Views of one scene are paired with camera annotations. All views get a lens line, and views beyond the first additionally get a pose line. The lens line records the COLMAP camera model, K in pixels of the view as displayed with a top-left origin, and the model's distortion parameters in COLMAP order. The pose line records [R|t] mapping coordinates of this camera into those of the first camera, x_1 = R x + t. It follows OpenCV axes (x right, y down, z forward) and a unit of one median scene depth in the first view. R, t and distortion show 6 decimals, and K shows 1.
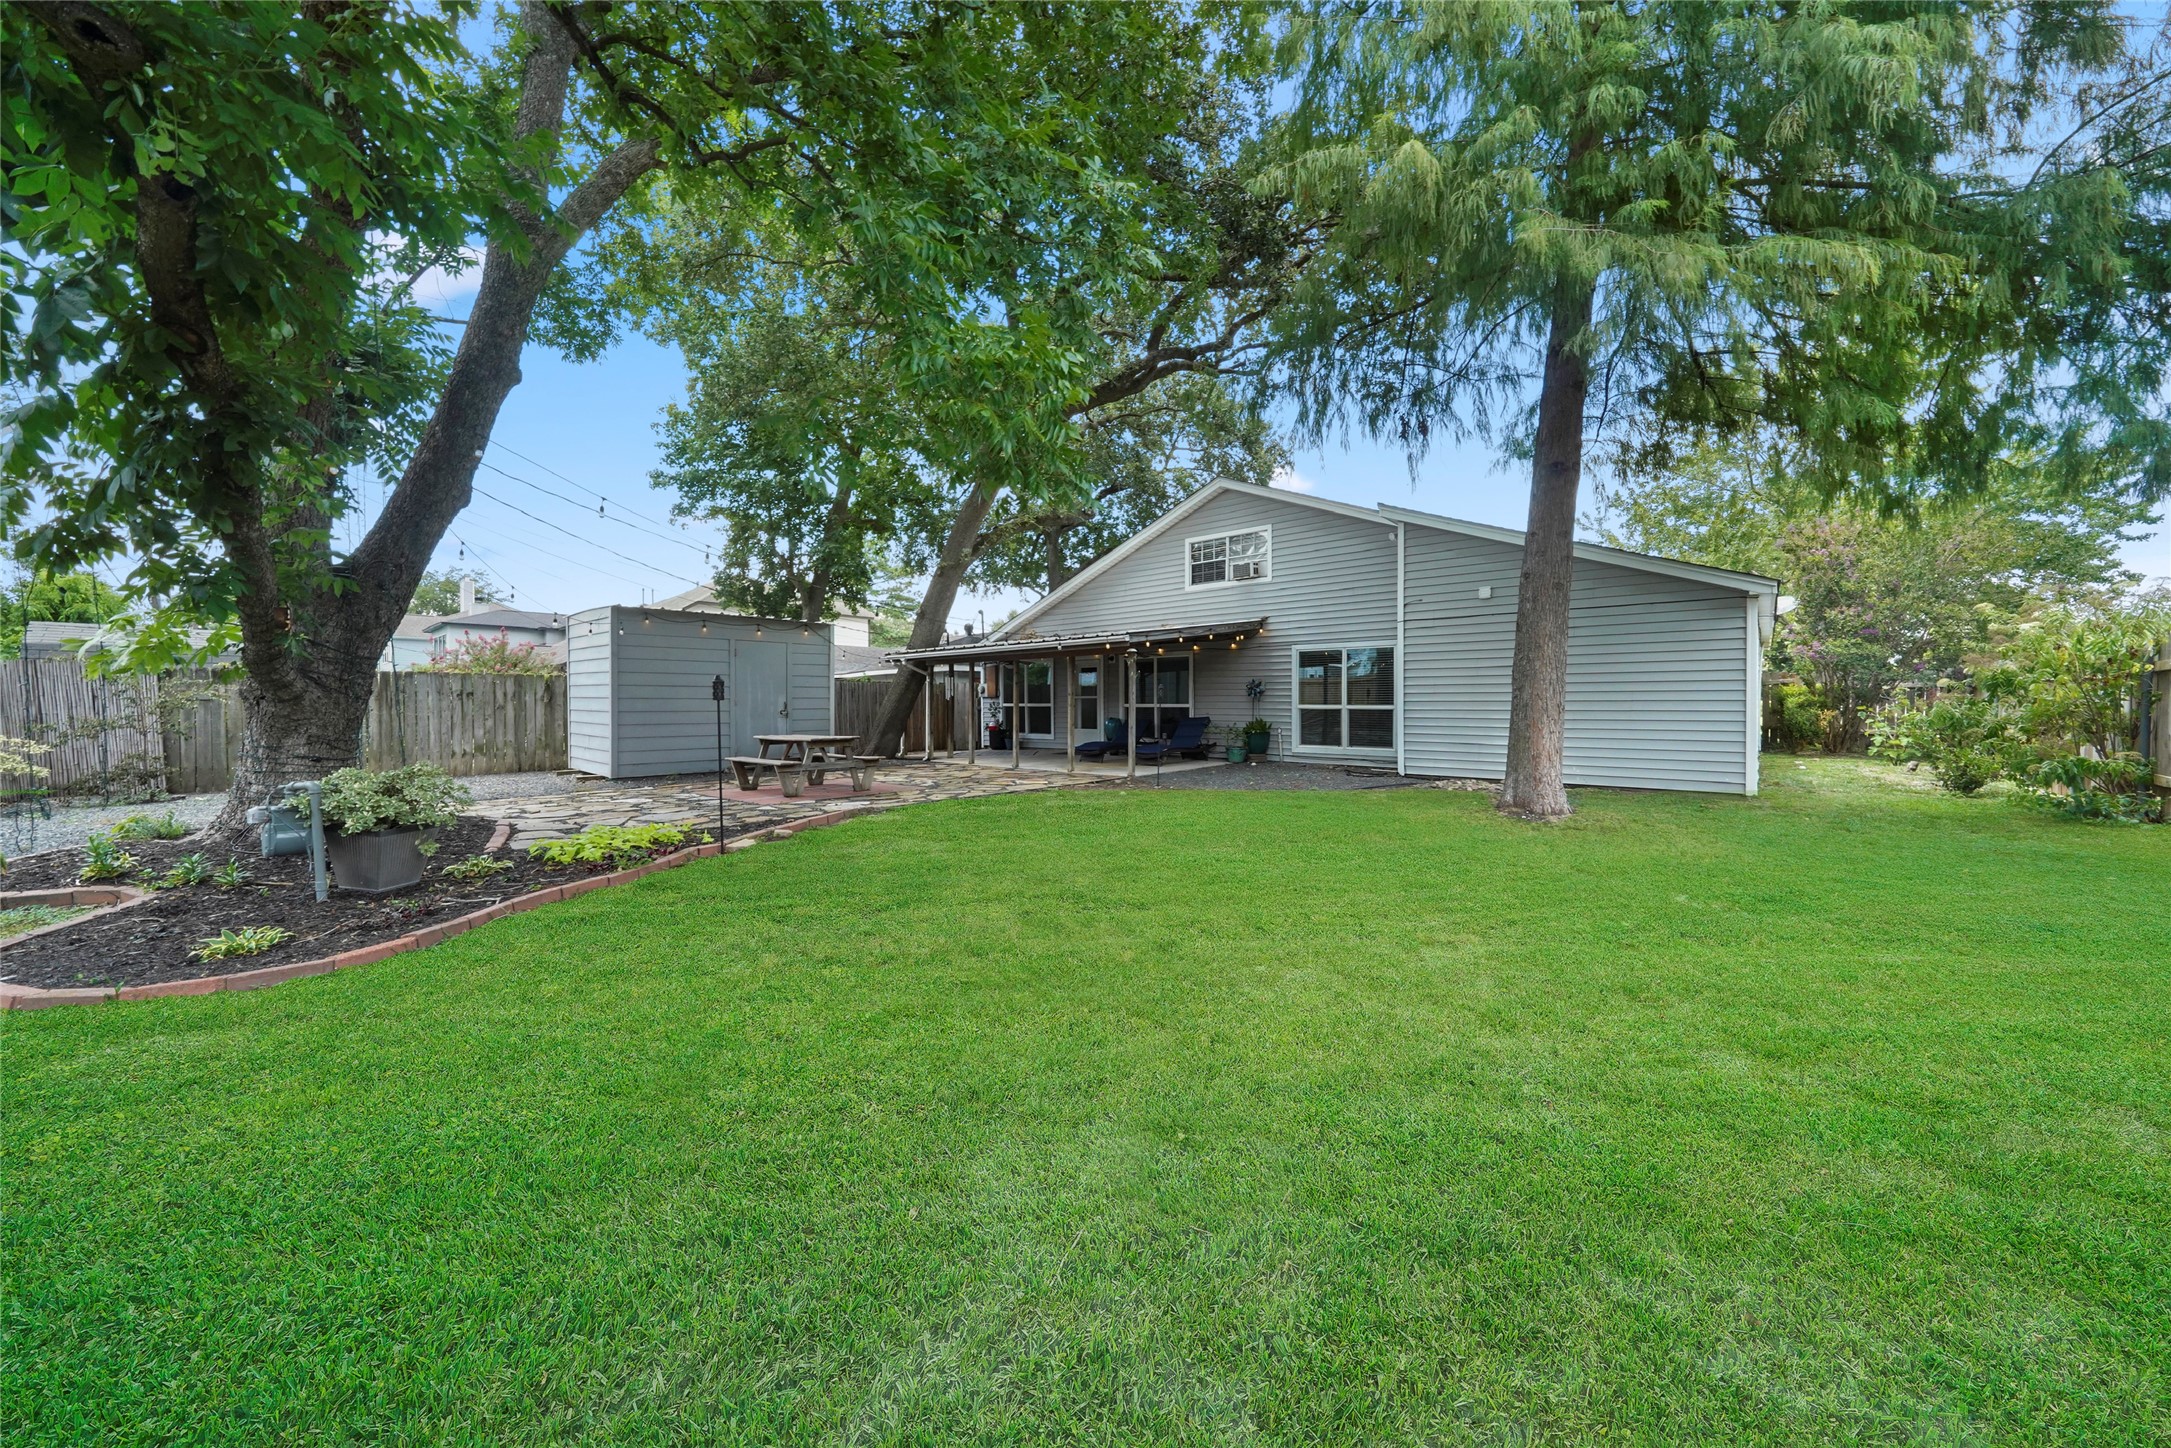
lens RADIAL K [[752.2, 0, 1107.4], [0, 752.2, 706.2], [0, 0, 1]] dist [0.013886, -0.001205]
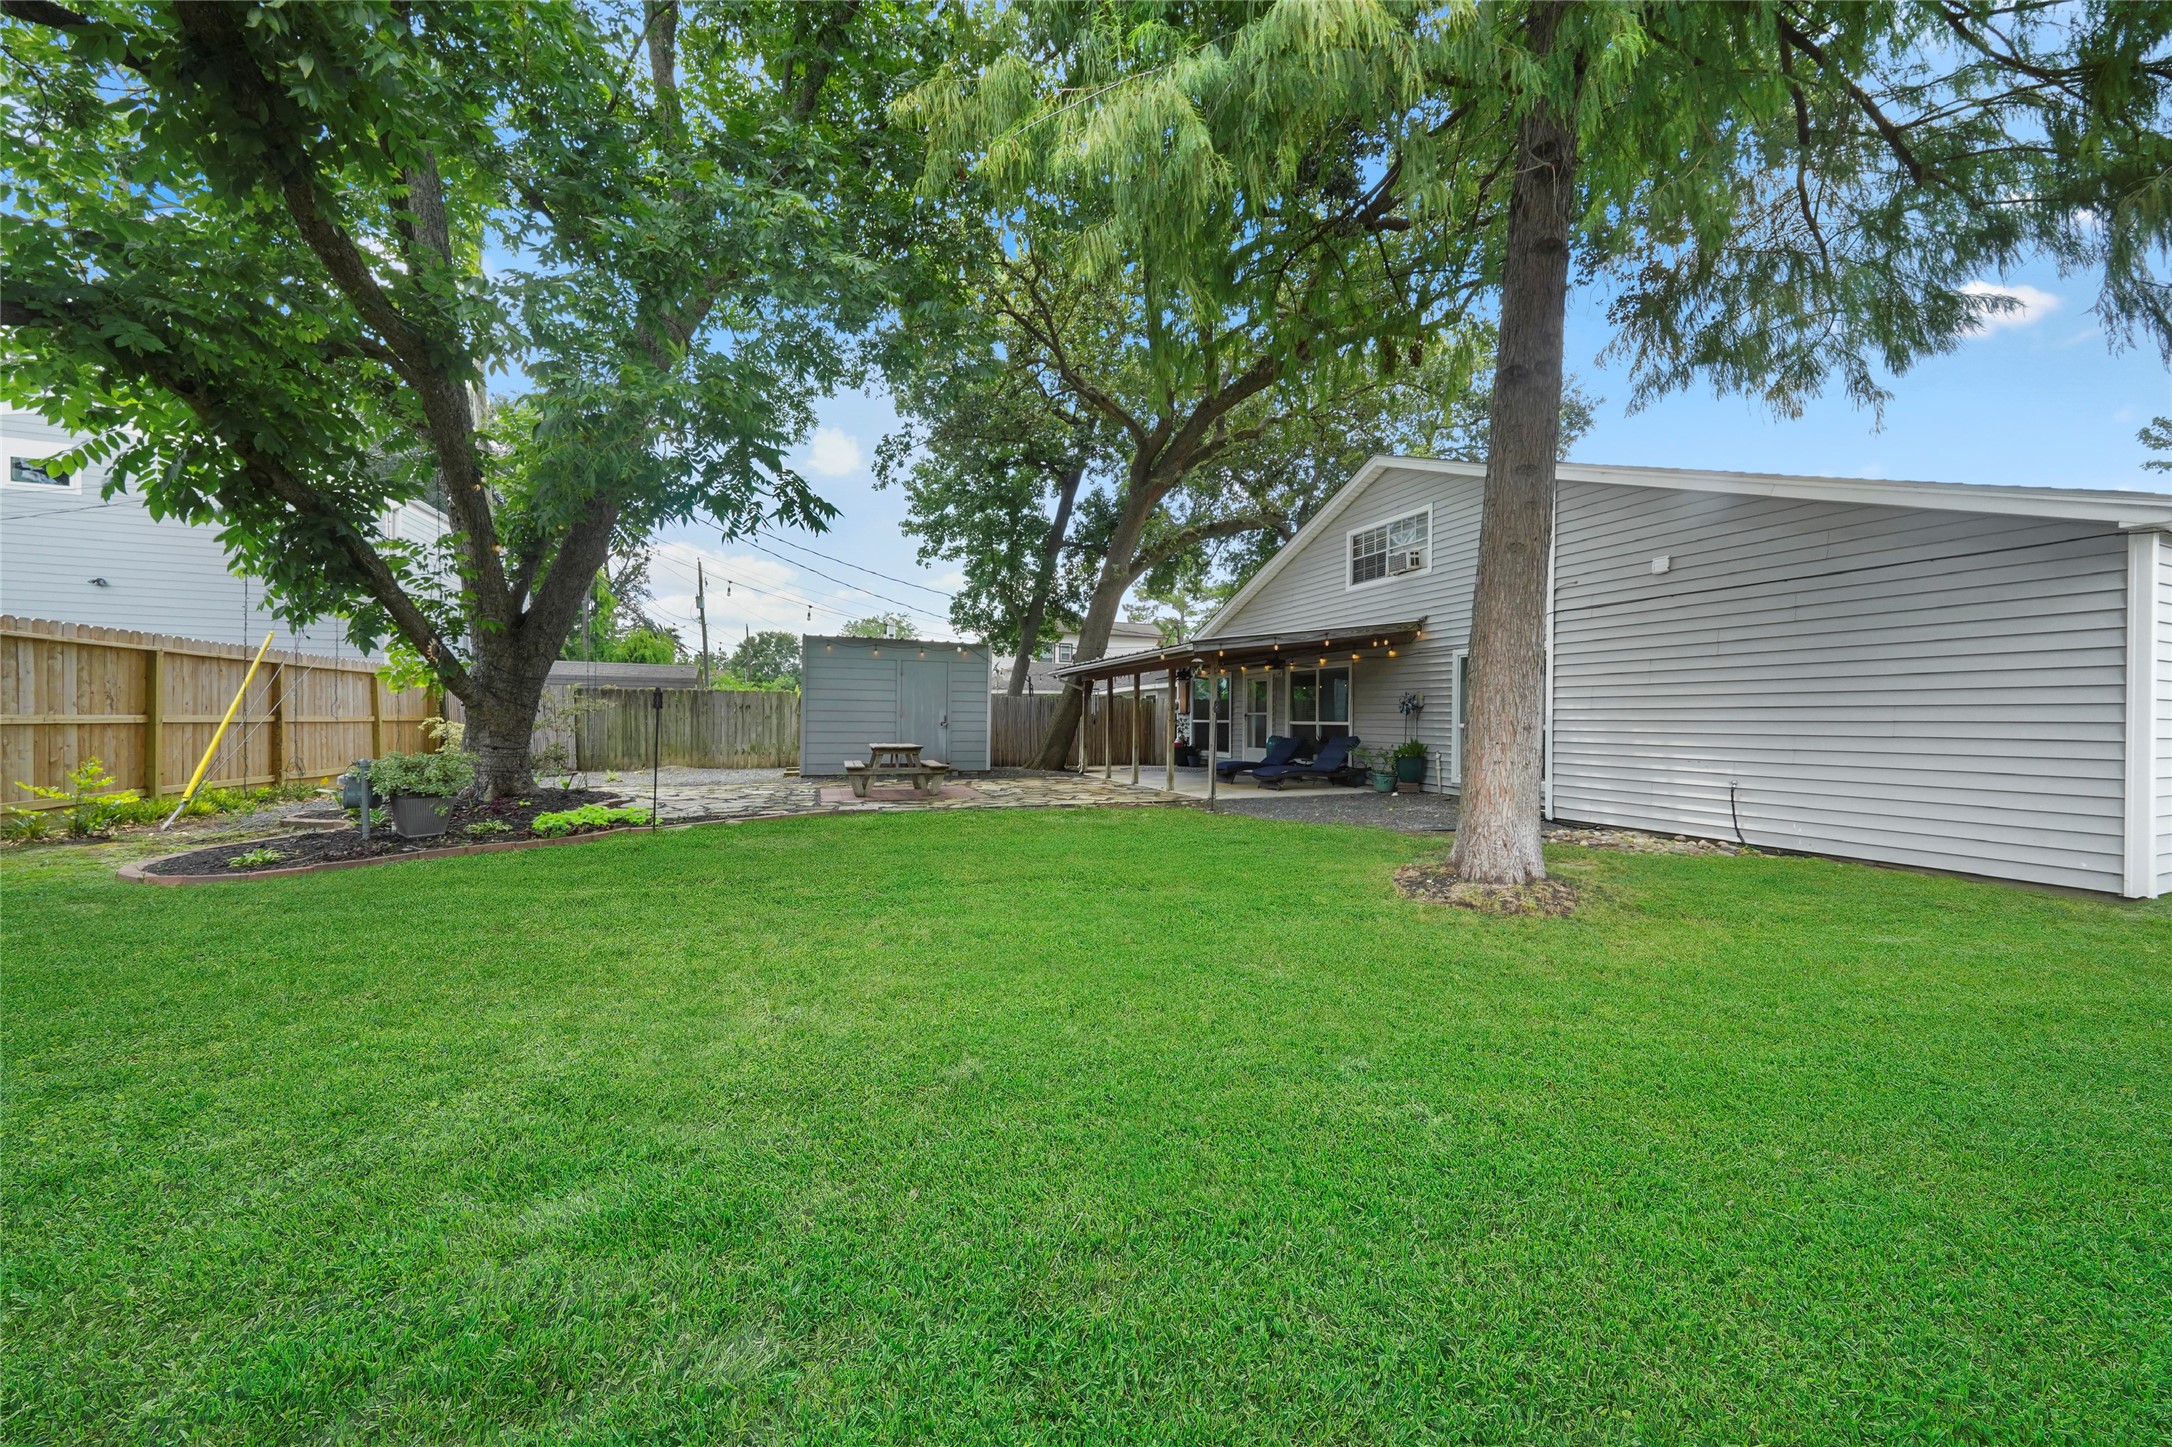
lens RADIAL K [[752.5, 0, 1112.3], [0, 752.5, 723.6], [0, 0, 1]] dist [0.013886, -0.001205]
pose [[0.886880, 0.014025, -0.461787, 0.281002], [-0.014802, 0.999889, 0.001938, 0.001713], [0.461763, 0.005116, 0.886989, 0.108659]]
